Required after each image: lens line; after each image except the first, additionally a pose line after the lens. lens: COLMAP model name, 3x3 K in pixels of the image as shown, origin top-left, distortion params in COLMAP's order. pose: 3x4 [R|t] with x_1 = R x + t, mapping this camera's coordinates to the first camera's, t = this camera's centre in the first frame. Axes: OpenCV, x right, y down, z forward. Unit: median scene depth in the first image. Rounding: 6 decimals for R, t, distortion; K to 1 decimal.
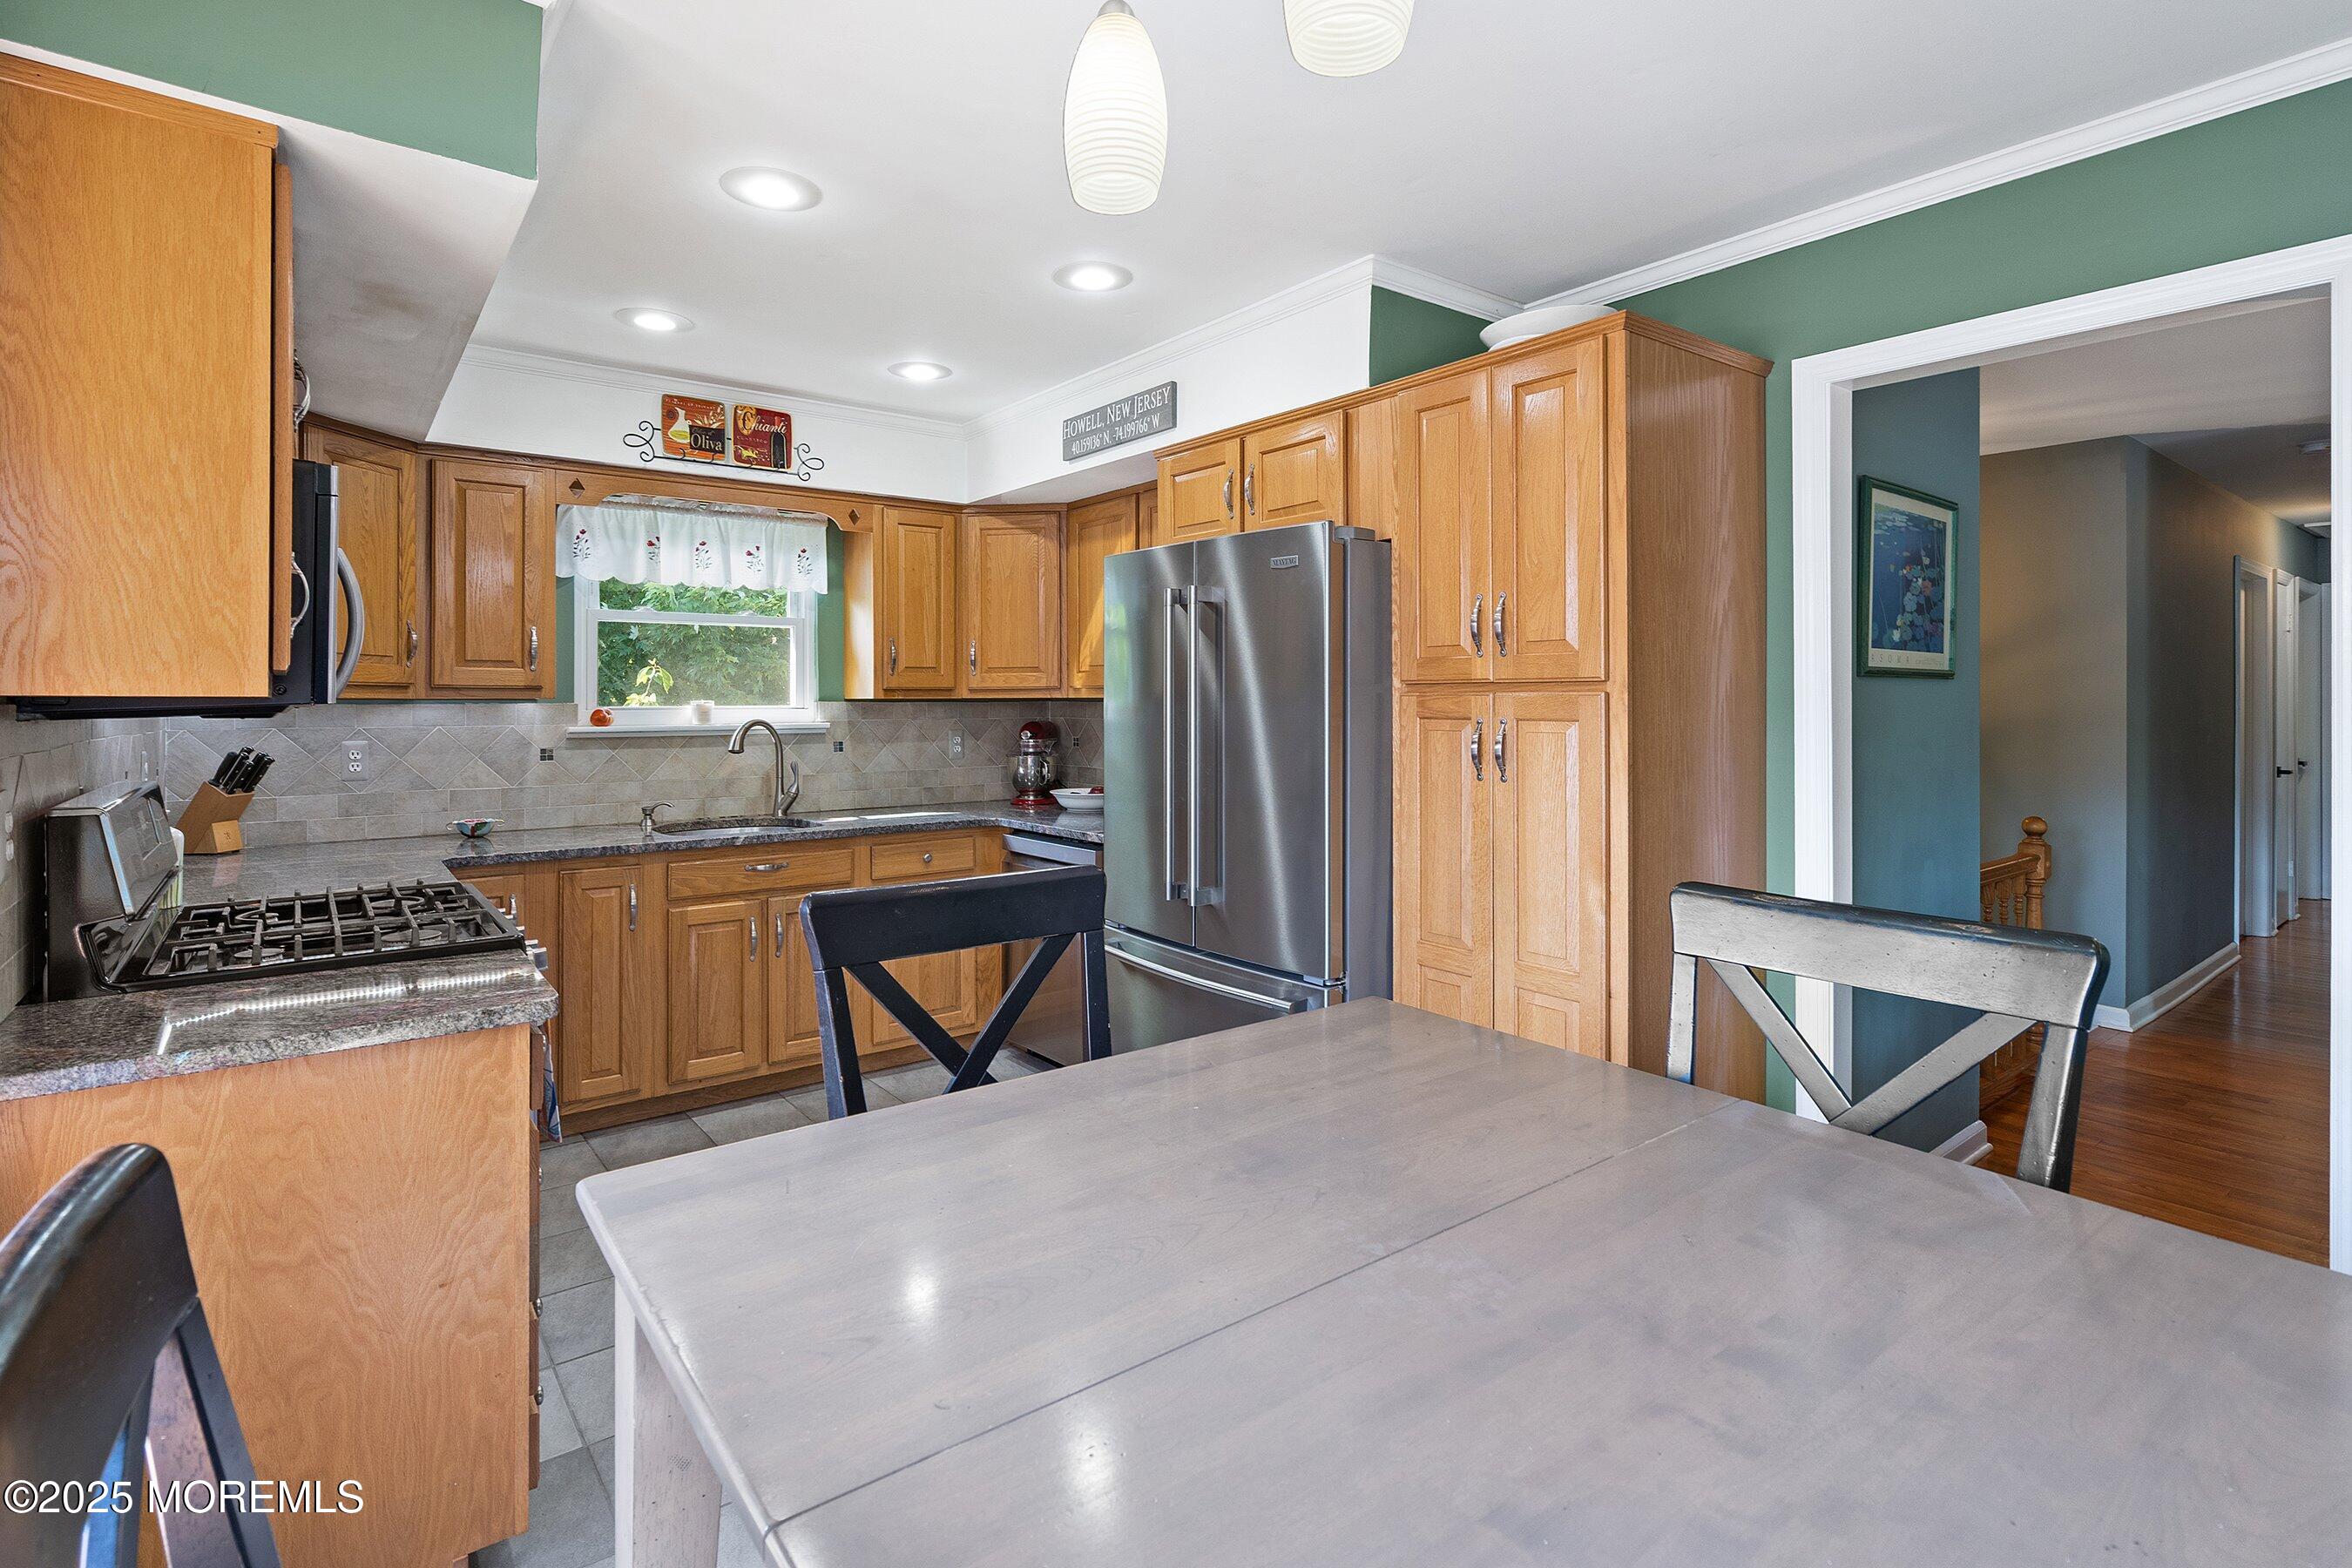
lens RADIAL K [[1134.8, 0, 1165.2], [0, 1134.8, 703.6], [0, 0, 1]] dist [-0.003150, 0.000281]
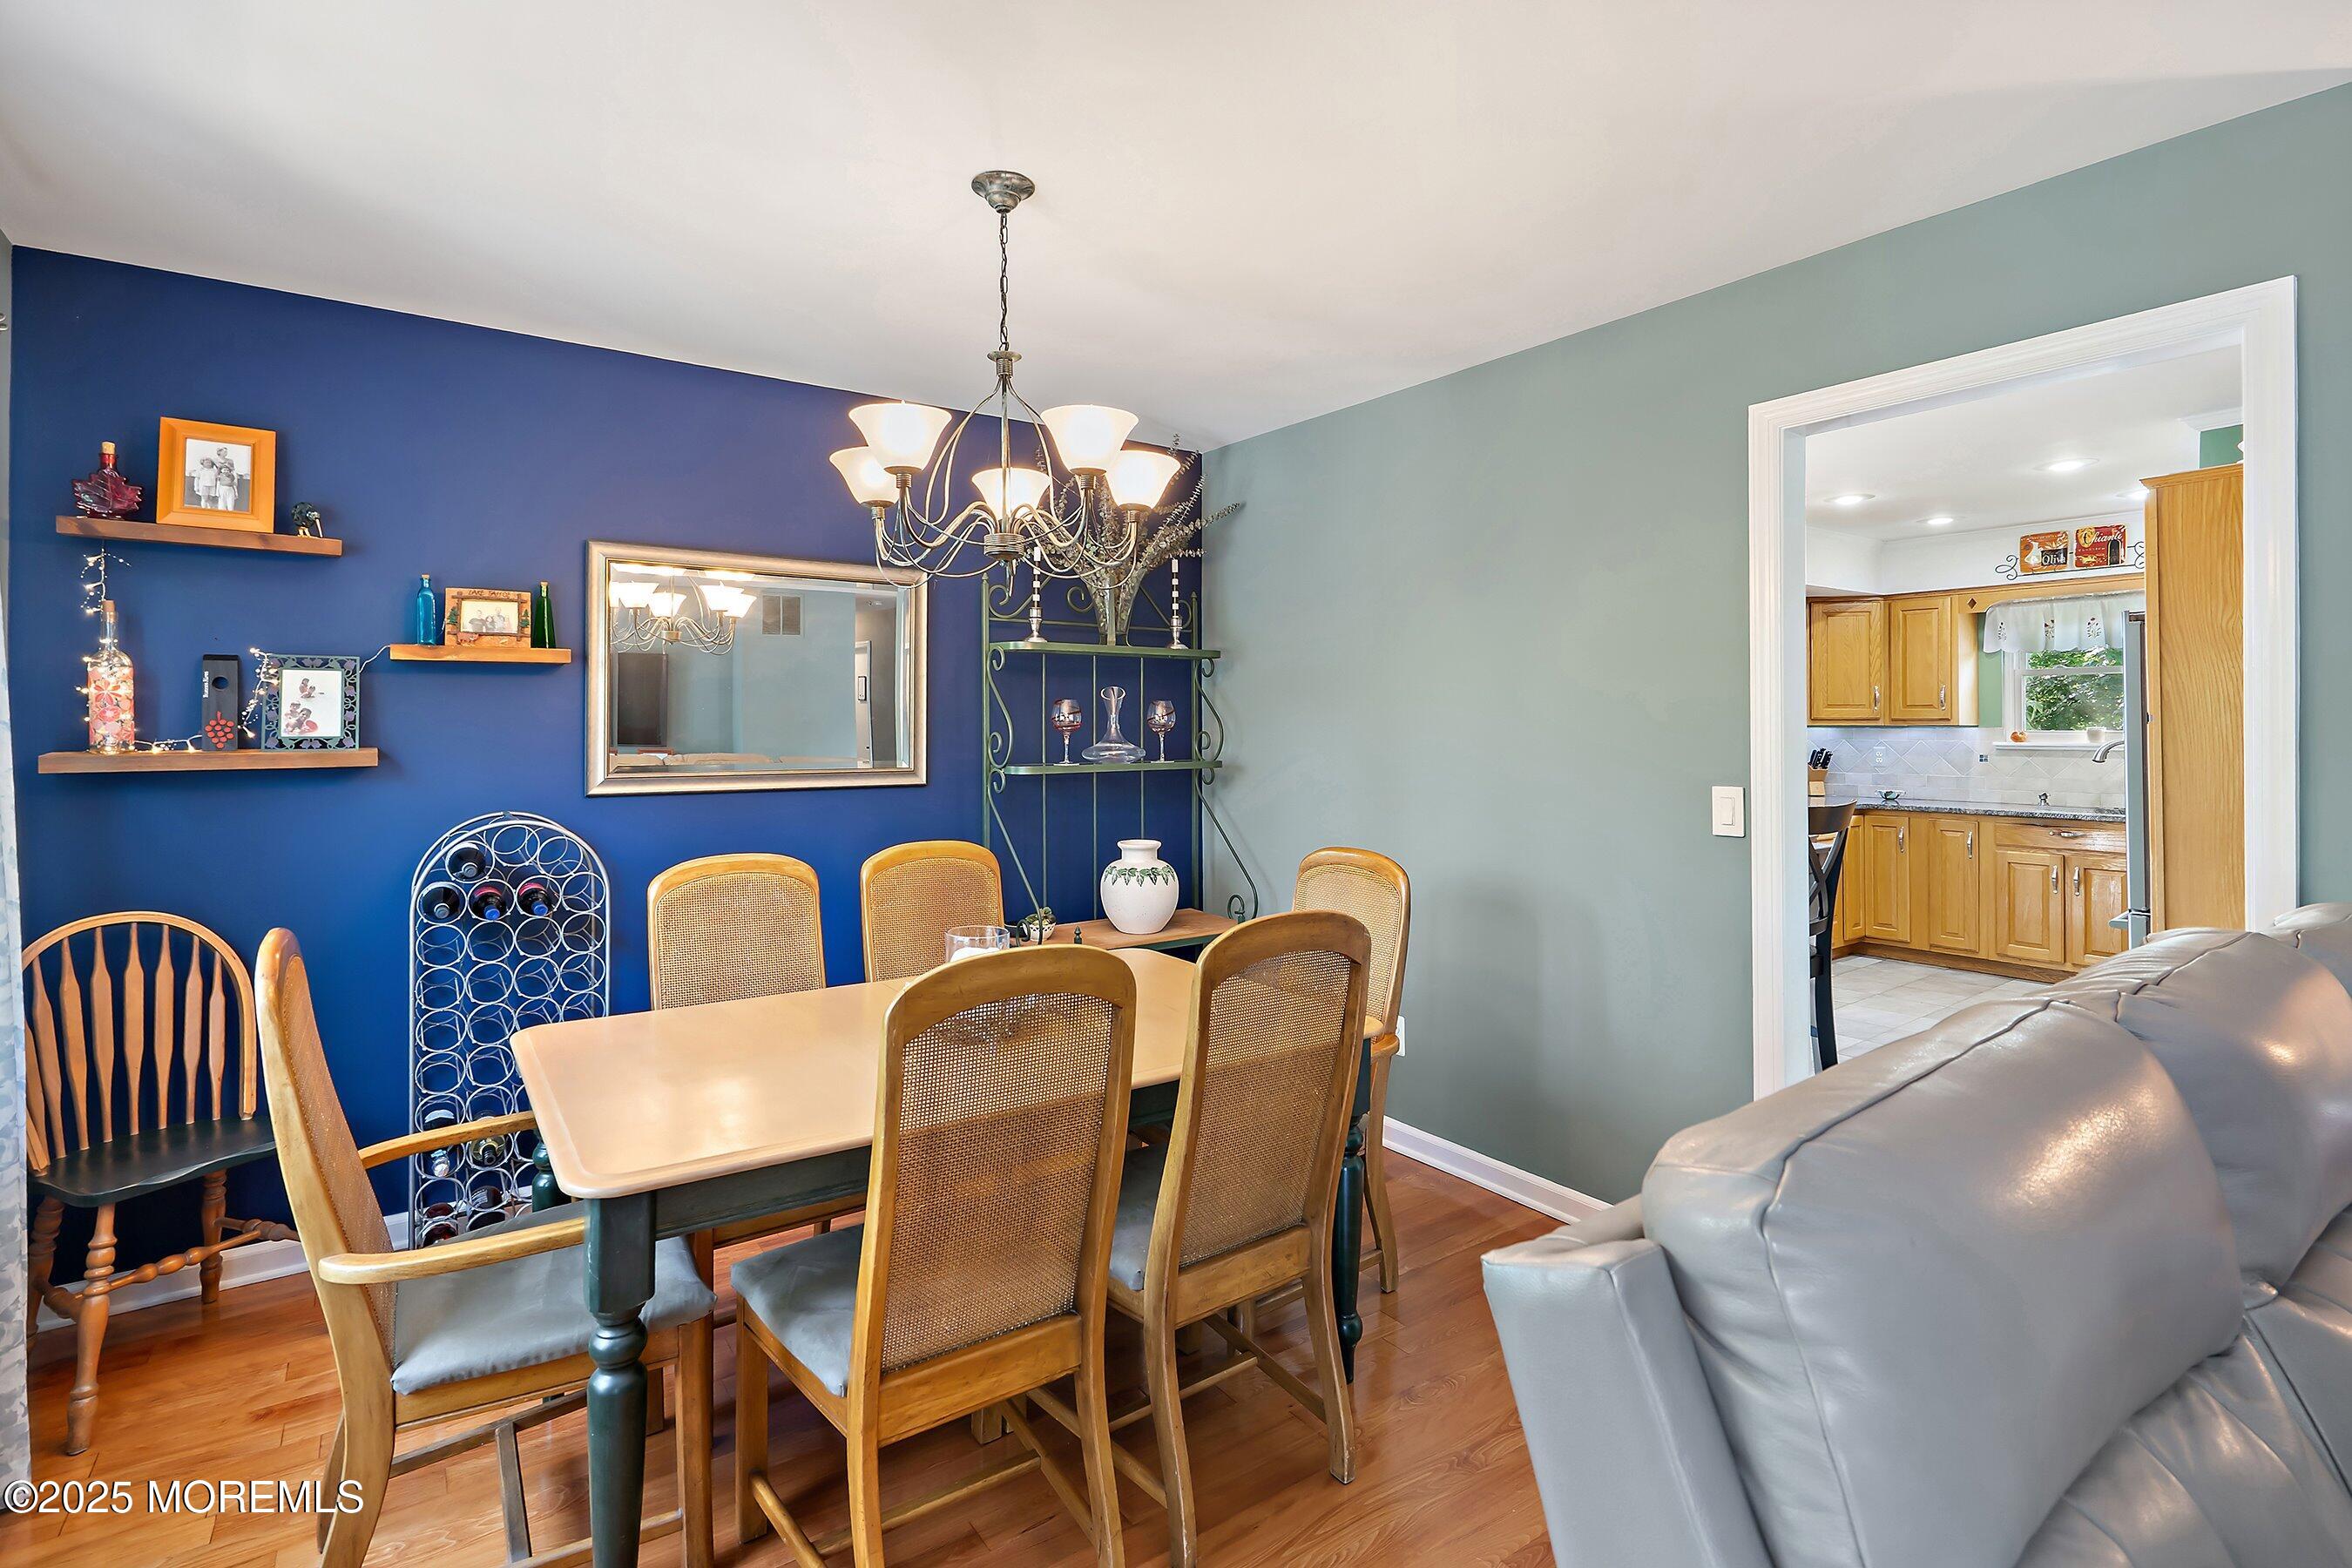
lens RADIAL K [[1101.4, 0, 1141.6], [0, 1101.4, 724.5], [0, 0, 1]] dist [-0.001828, -0.000390]
pose [[-0.062637, -0.002066, -0.998034, 1.178575], [0.000928, 0.999997, -0.002129, -0.002937], [0.998036, -0.001059, -0.062635, -0.149986]]
